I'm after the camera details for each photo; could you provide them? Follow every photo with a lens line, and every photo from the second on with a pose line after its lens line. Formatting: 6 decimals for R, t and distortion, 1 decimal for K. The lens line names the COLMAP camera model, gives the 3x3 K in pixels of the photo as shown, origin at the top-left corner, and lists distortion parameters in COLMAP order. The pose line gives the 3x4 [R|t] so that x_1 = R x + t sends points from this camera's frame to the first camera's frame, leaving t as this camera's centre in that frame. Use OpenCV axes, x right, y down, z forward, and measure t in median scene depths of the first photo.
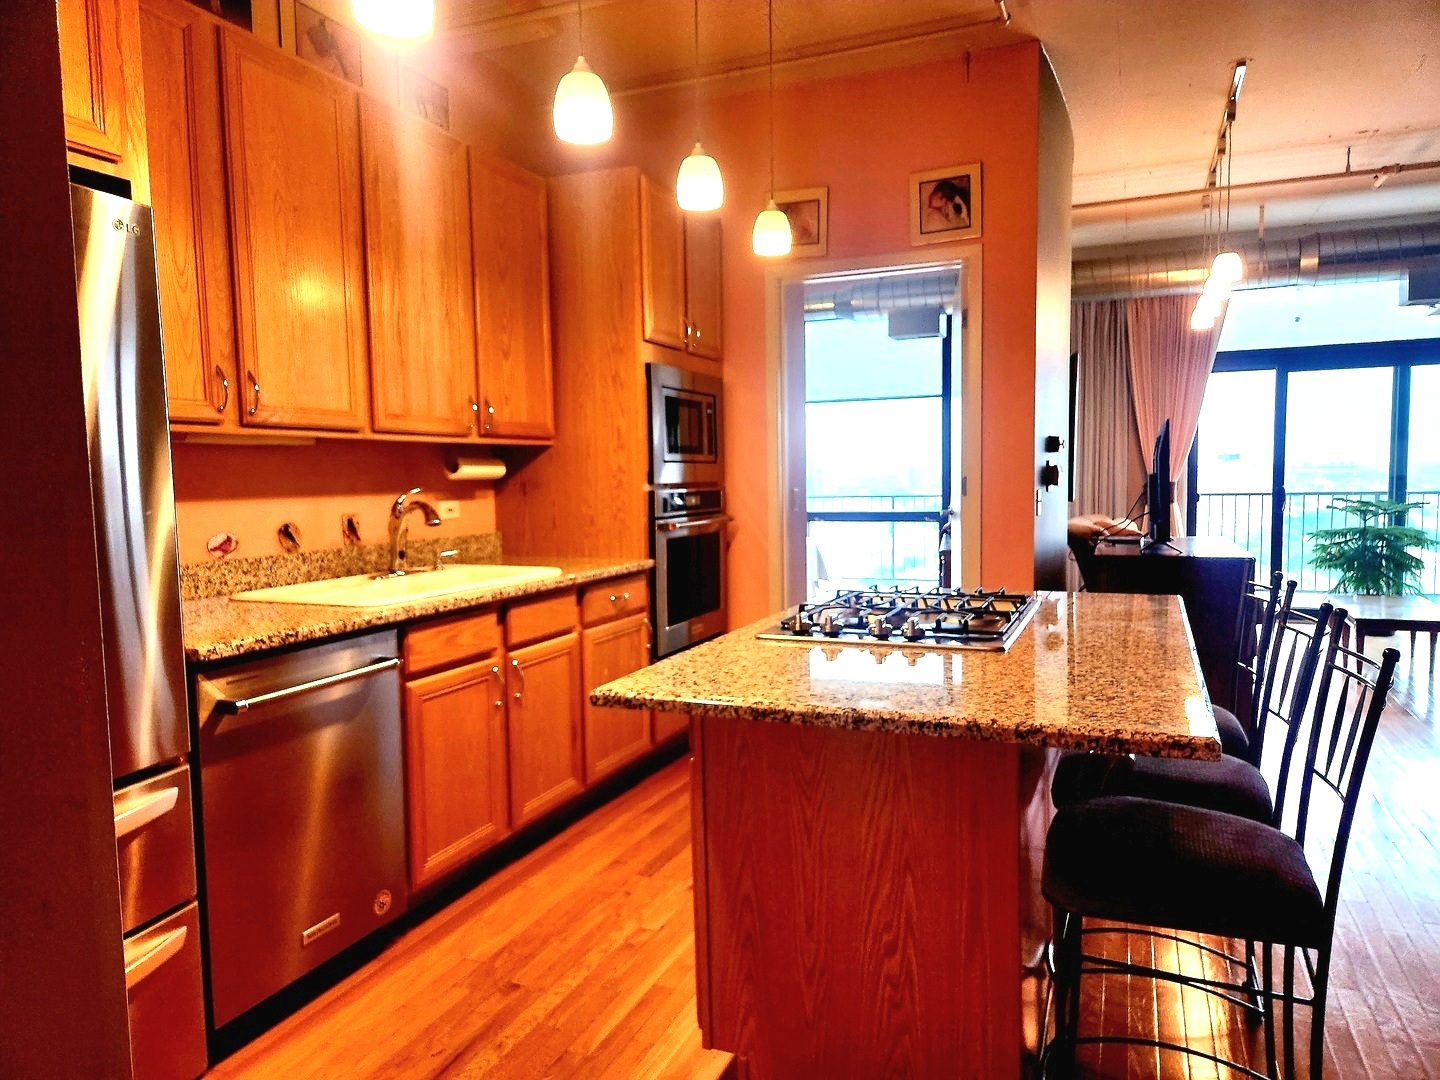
lens RADIAL K [[969.7, 0, 720.8], [0, 969.7, 543.2], [0, 0, 1]] dist [0.045190, -0.019958]
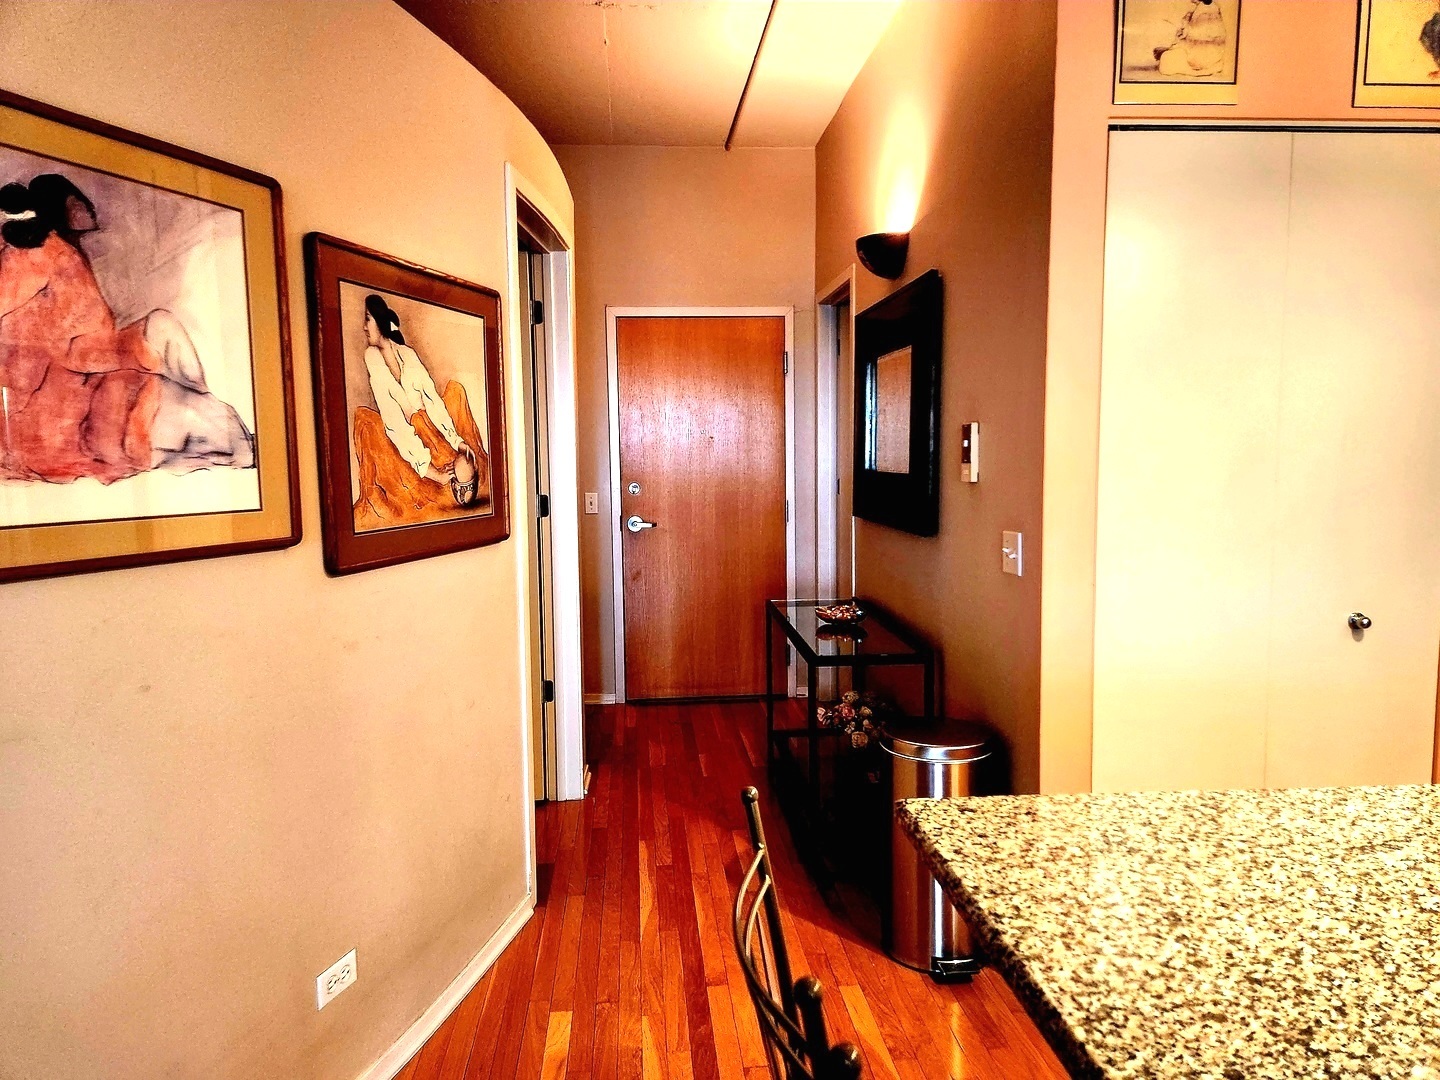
lens RADIAL K [[969.7, 0, 722.5], [0, 969.7, 548.3], [0, 0, 1]] dist [0.045190, -0.019958]
pose [[-0.879230, 0.073586, -0.470681, 0.478242], [-0.009794, 0.984998, 0.172288, -0.099634], [0.476298, 0.156091, -0.865319, 0.742834]]
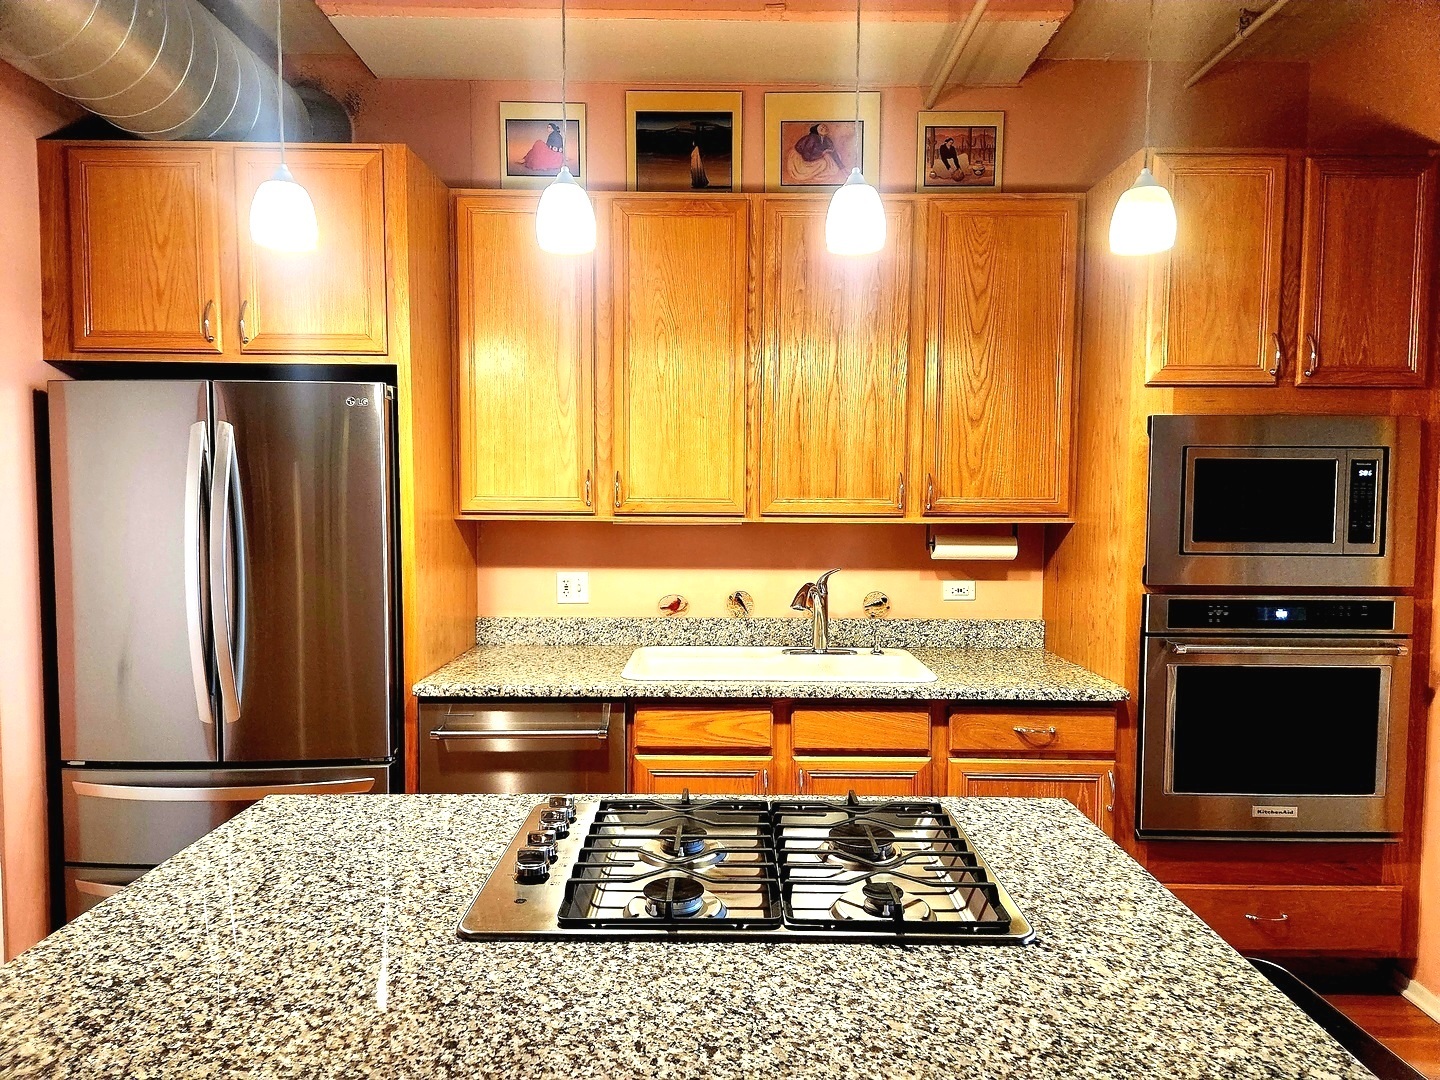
lens RADIAL K [[969.7, 0, 721.1], [0, 969.7, 544.6], [0, 0, 1]] dist [0.045190, -0.019958]
pose [[0.389488, 0.069216, -0.918427, 0.598780], [-0.079235, 0.995993, 0.041460, -0.123451], [0.917617, 0.056623, 0.393412, 0.550259]]
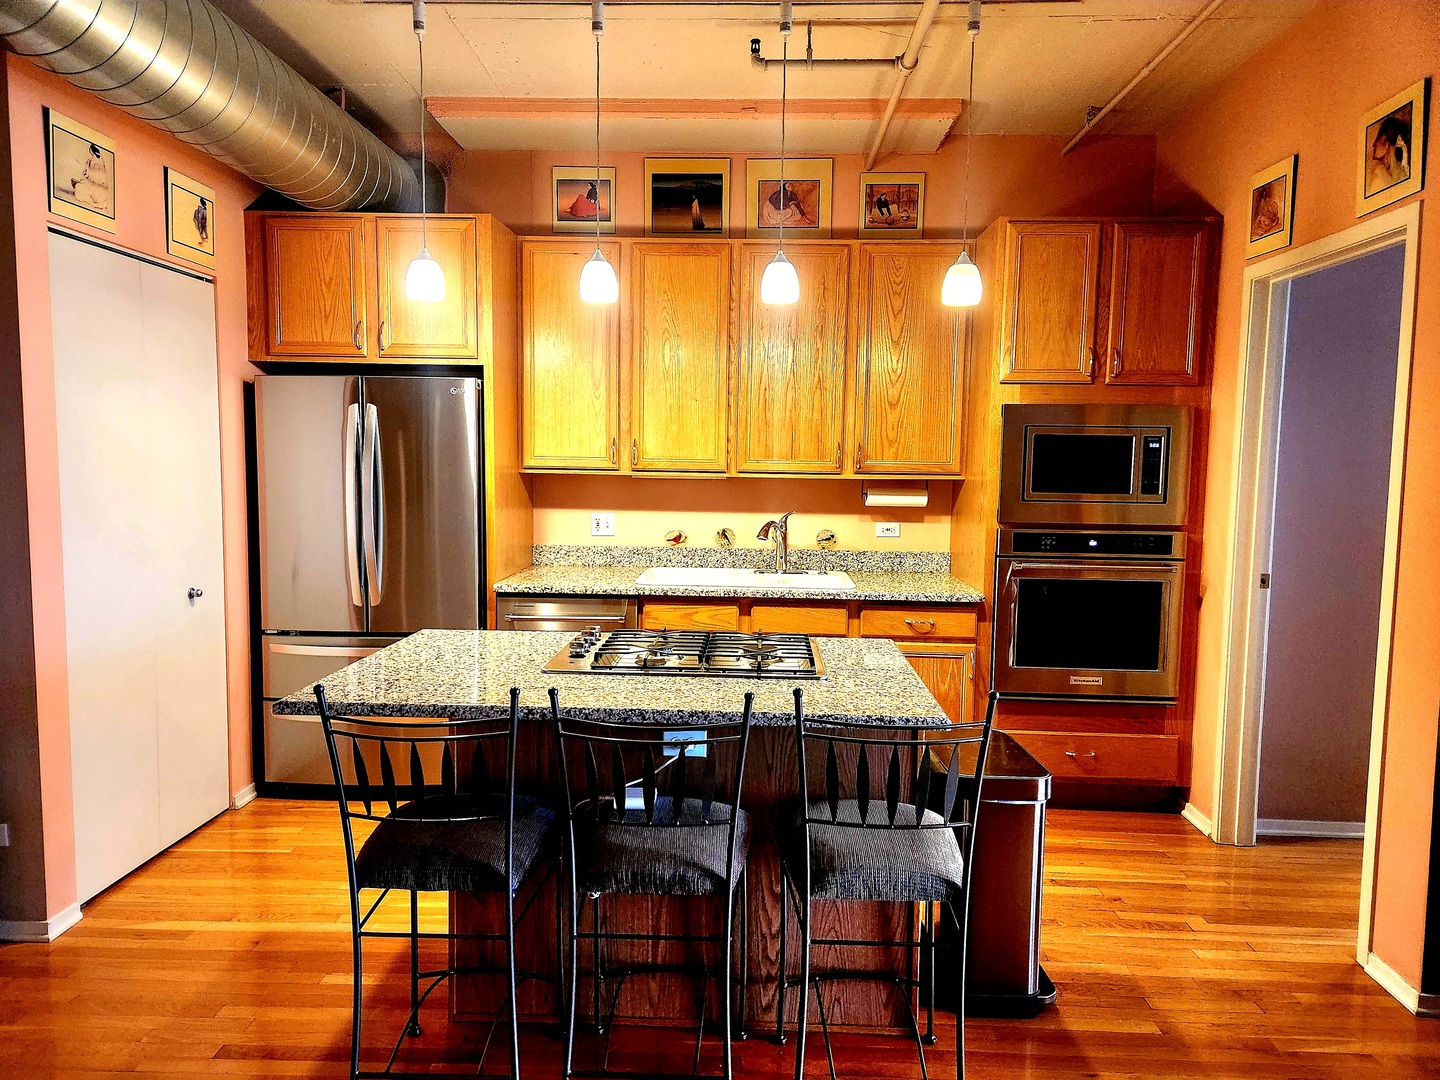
lens RADIAL K [[969.7, 0, 715.0], [0, 969.7, 539.1], [0, 0, 1]] dist [0.045190, -0.019958]
pose [[0.350462, 0.102077, -0.930998, 1.005777], [-0.088958, 0.993177, 0.075408, -0.121497], [0.932343, 0.056393, 0.357151, 0.454456]]
